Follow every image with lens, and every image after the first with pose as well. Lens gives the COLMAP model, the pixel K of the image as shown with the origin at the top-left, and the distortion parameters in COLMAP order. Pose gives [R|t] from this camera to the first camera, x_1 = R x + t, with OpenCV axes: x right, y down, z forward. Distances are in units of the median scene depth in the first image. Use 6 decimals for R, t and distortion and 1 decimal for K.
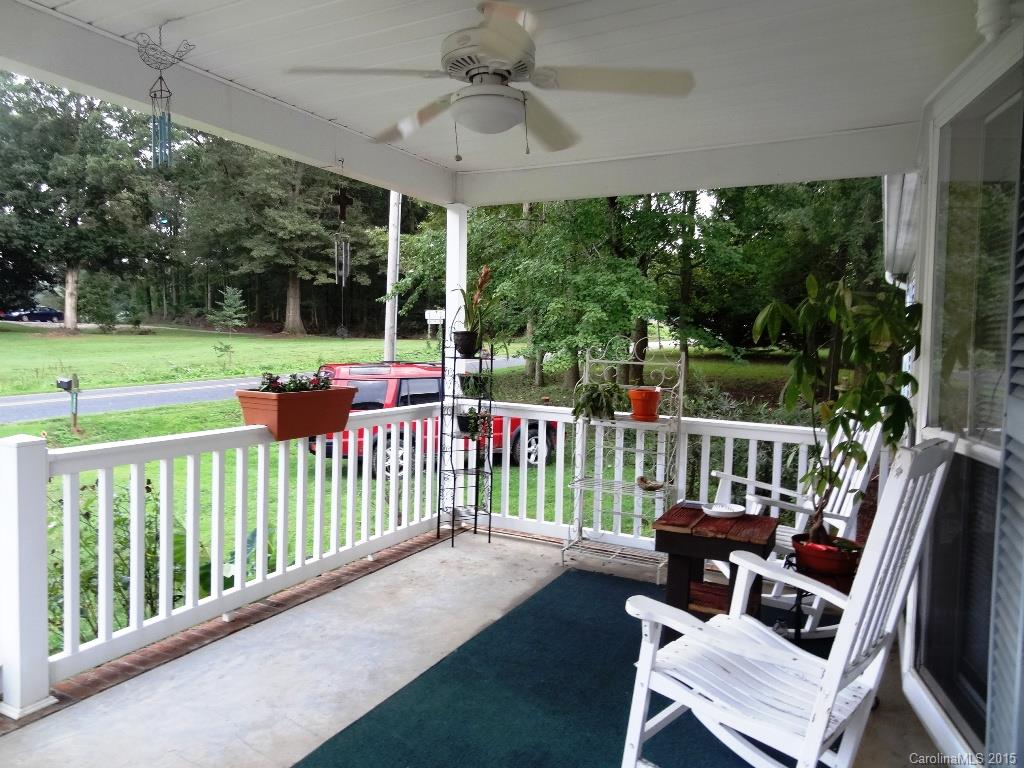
lens RADIAL K [[721.8, 0, 500.8], [0, 721.8, 375.3], [0, 0, 1]] dist [0.004747, 0.006385]
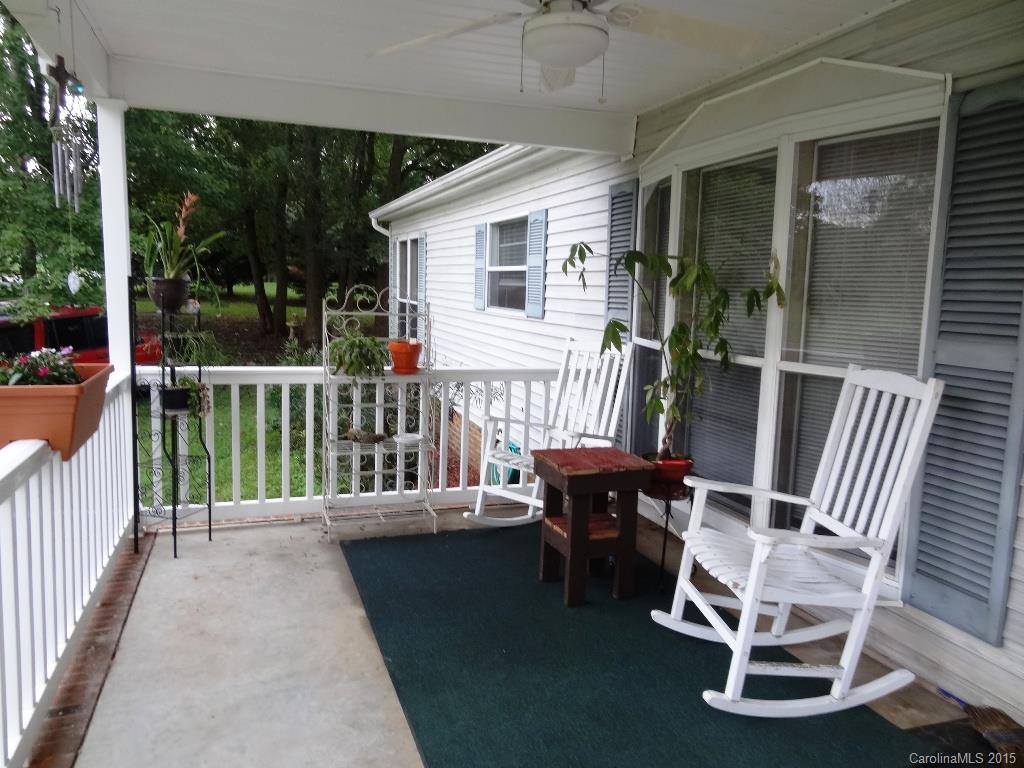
lens RADIAL K [[721.8, 0, 500.8], [0, 721.8, 375.3], [0, 0, 1]] dist [0.004747, 0.006385]
pose [[0.677151, -0.094612, 0.729736, -0.439446], [0.028068, 0.994299, 0.102868, -0.032657], [-0.735308, -0.049175, 0.675946, 0.259529]]
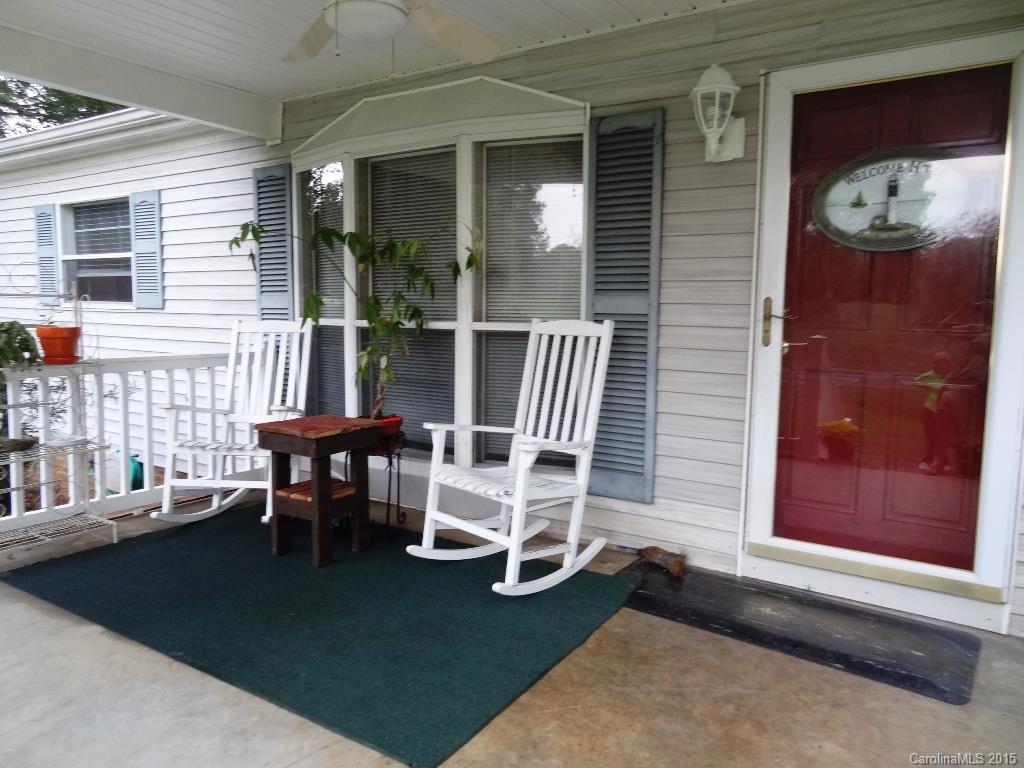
lens RADIAL K [[721.8, 0, 500.8], [0, 721.8, 375.3], [0, 0, 1]] dist [0.004747, 0.006385]
pose [[0.095501, -0.116273, 0.988615, -0.594604], [0.042743, 0.992718, 0.112627, 0.004542], [-0.994511, 0.031501, 0.099775, 0.435076]]
